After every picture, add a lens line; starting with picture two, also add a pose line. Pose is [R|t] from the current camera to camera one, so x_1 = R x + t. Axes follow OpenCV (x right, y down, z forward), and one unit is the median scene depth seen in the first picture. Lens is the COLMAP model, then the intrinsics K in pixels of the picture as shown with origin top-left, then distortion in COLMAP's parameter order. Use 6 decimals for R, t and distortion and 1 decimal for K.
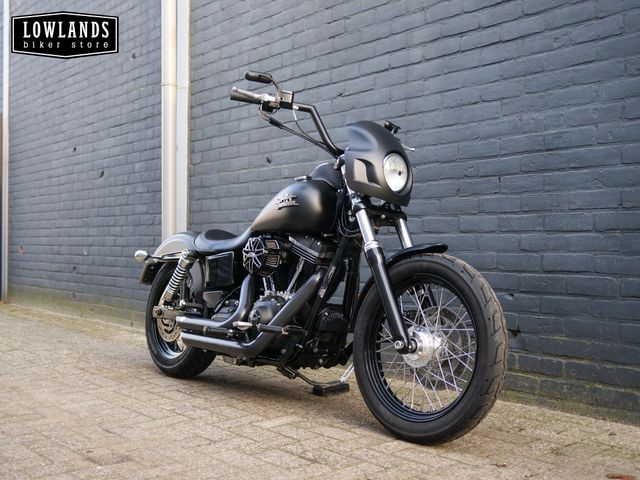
lens RADIAL K [[736.5, 0, 320.0], [0, 736.5, 240.0], [0, 0, 1]] dist [-0.014377, 0.026744]
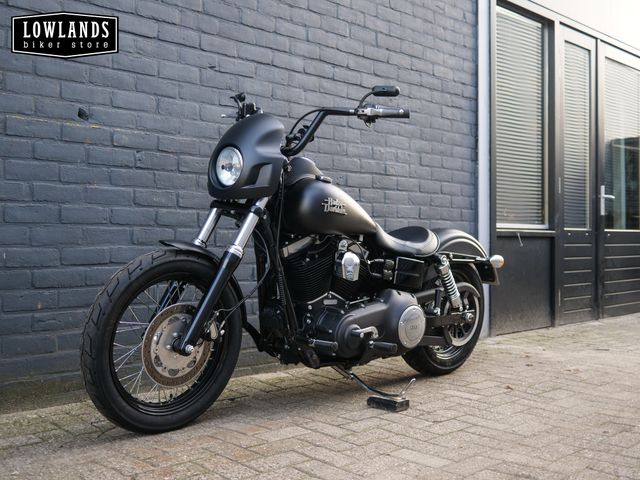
lens RADIAL K [[736.5, 0, 320.0], [0, 736.5, 240.0], [0, 0, 1]] dist [-0.014377, 0.026744]
pose [[-0.070959, 0.000651, 0.997479, -1.059353], [-0.010666, 0.999942, -0.001412, 0.008086], [-0.997422, -0.010739, -0.070948, 1.163817]]
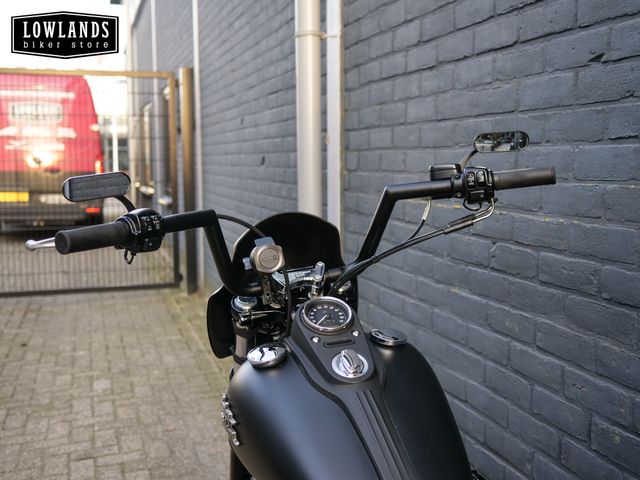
lens RADIAL K [[736.5, 0, 320.0], [0, 736.5, 240.0], [0, 0, 1]] dist [-0.014377, 0.026744]
pose [[0.921591, 0.032350, -0.386813, 0.057346], [0.013261, 0.993315, 0.114667, -0.185142], [0.387936, -0.110806, 0.915001, 0.721573]]
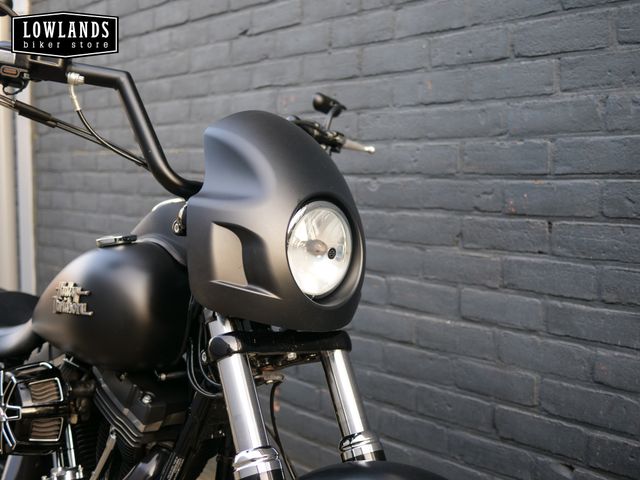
lens RADIAL K [[736.5, 0, 320.0], [0, 736.5, 240.0], [0, 0, 1]] dist [-0.014377, 0.026744]
pose [[0.998889, -0.002250, 0.047061, 0.072837], [-0.002411, 0.995108, 0.098762, -0.119879], [-0.047053, -0.098765, 0.993998, 0.533570]]
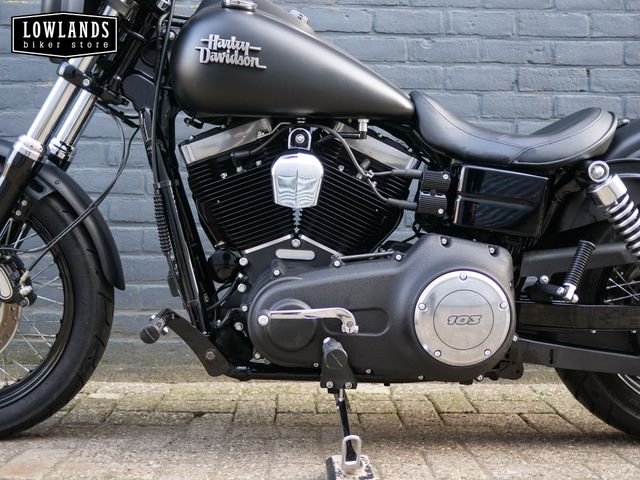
lens RADIAL K [[736.5, 0, 320.0], [0, 736.5, 240.0], [0, 0, 1]] dist [-0.014377, 0.026744]
pose [[0.623879, -0.004099, 0.781510, -0.466931], [-0.014140, 0.999763, 0.016532, 0.070261], [-0.781393, -0.021365, 0.623673, 0.759826]]
